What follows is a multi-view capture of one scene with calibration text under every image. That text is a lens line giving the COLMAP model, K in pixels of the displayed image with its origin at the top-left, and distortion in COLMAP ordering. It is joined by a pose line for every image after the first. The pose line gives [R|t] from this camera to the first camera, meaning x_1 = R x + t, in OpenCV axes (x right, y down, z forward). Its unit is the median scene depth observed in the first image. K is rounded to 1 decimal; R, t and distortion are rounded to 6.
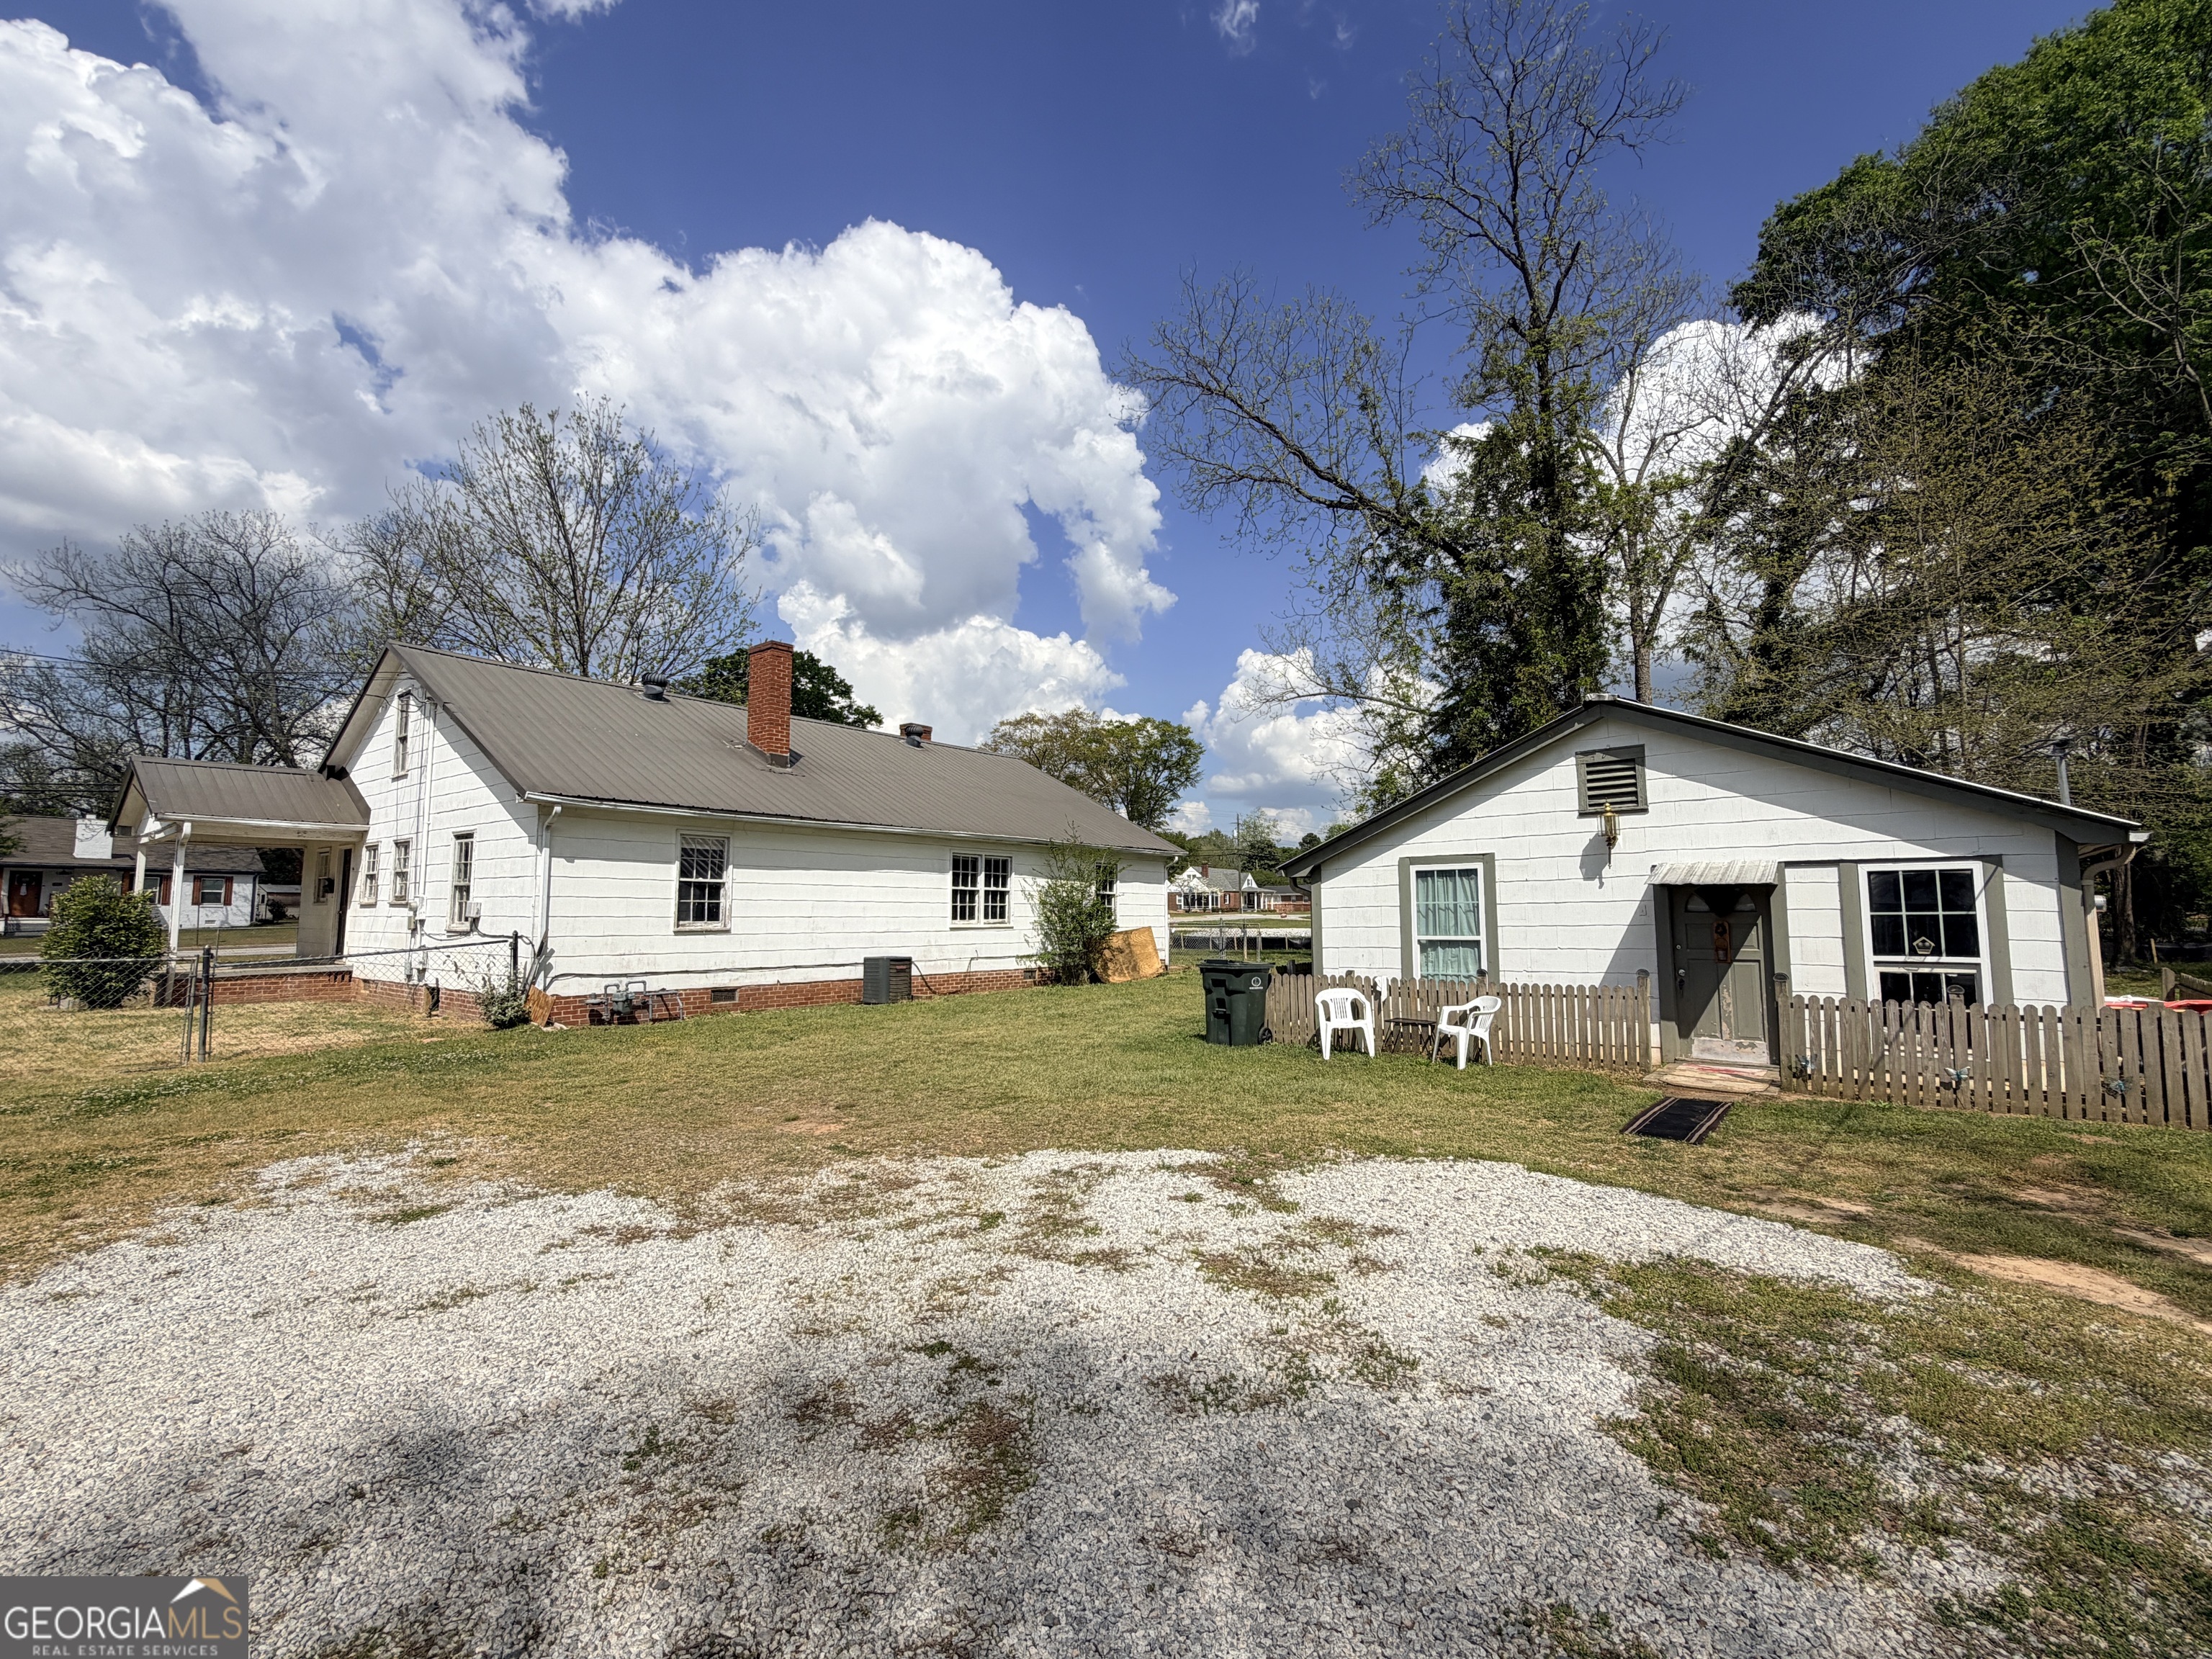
lens RADIAL K [[973.6, 0, 1106.0], [0, 973.6, 829.5], [0, 0, 1]] dist [0.002488, -0.000202]
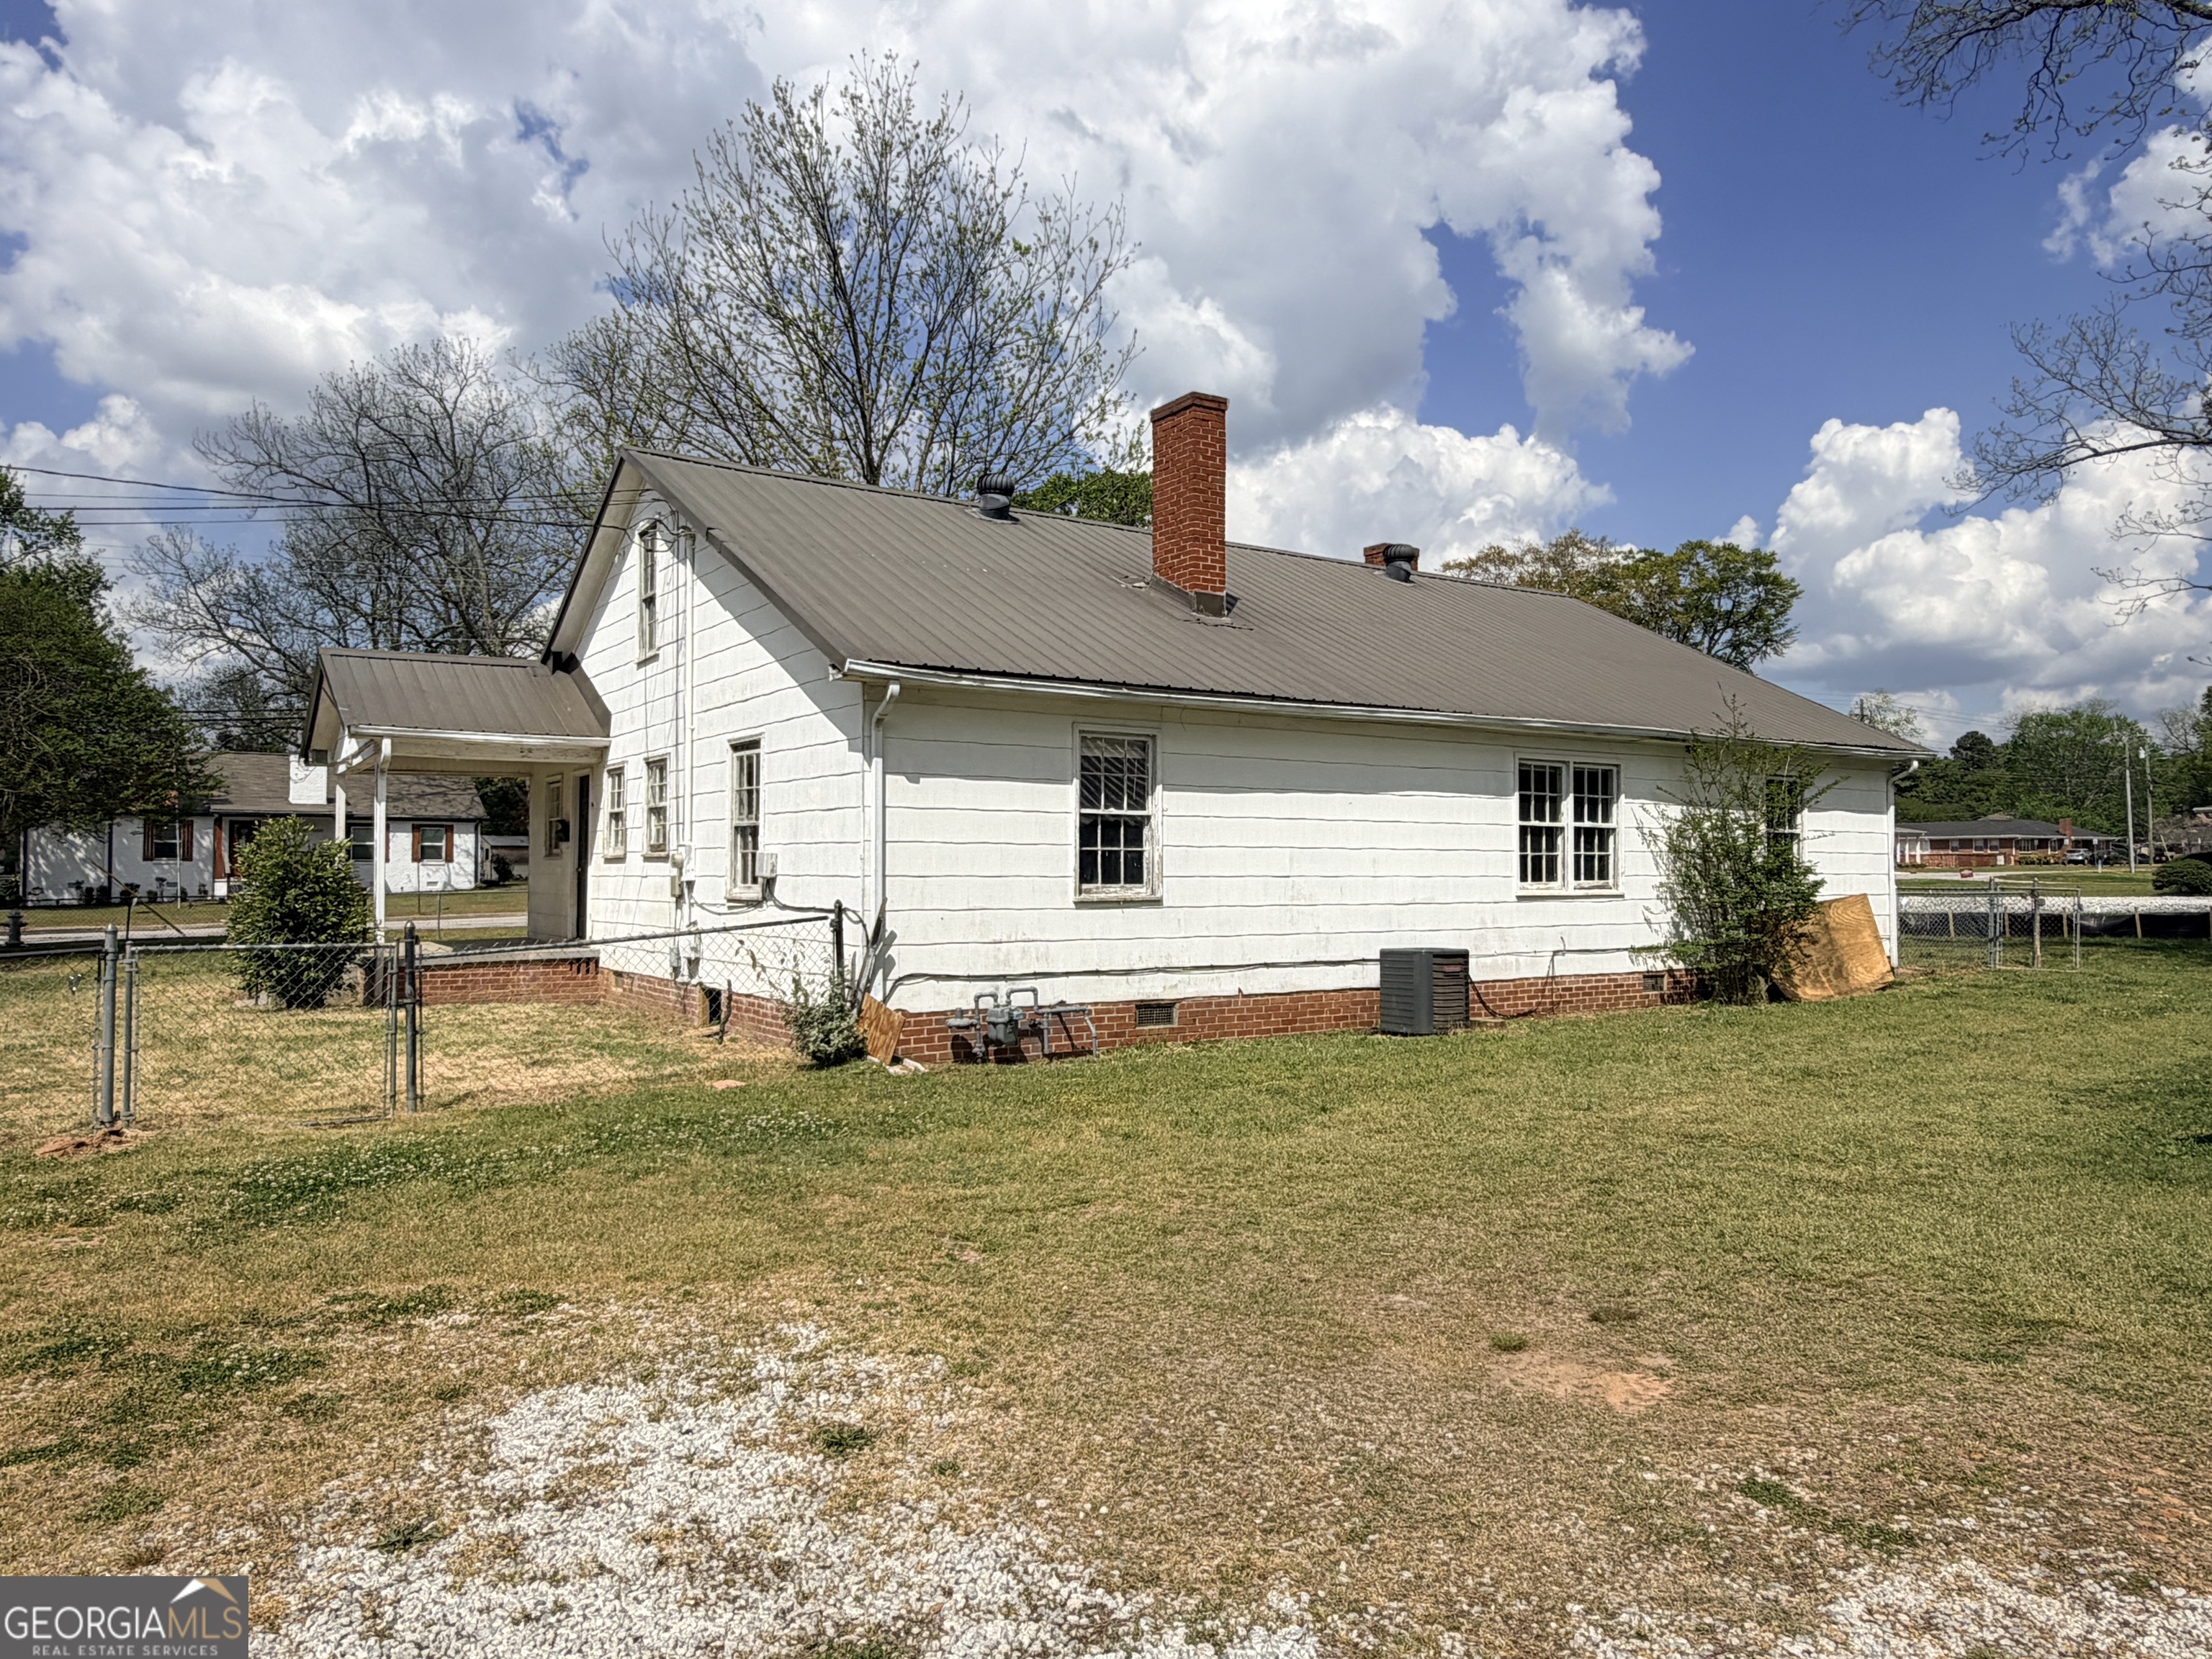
lens RADIAL K [[1473.2, 0, 1106.0], [0, 1473.2, 829.5], [0, 0, 1]] dist [-0.000935, 0.001903]
pose [[0.951074, -0.010833, -0.308772, -0.133031], [0.028544, 0.998192, 0.052901, 0.014375], [0.307640, -0.059126, 0.949664, 0.157608]]
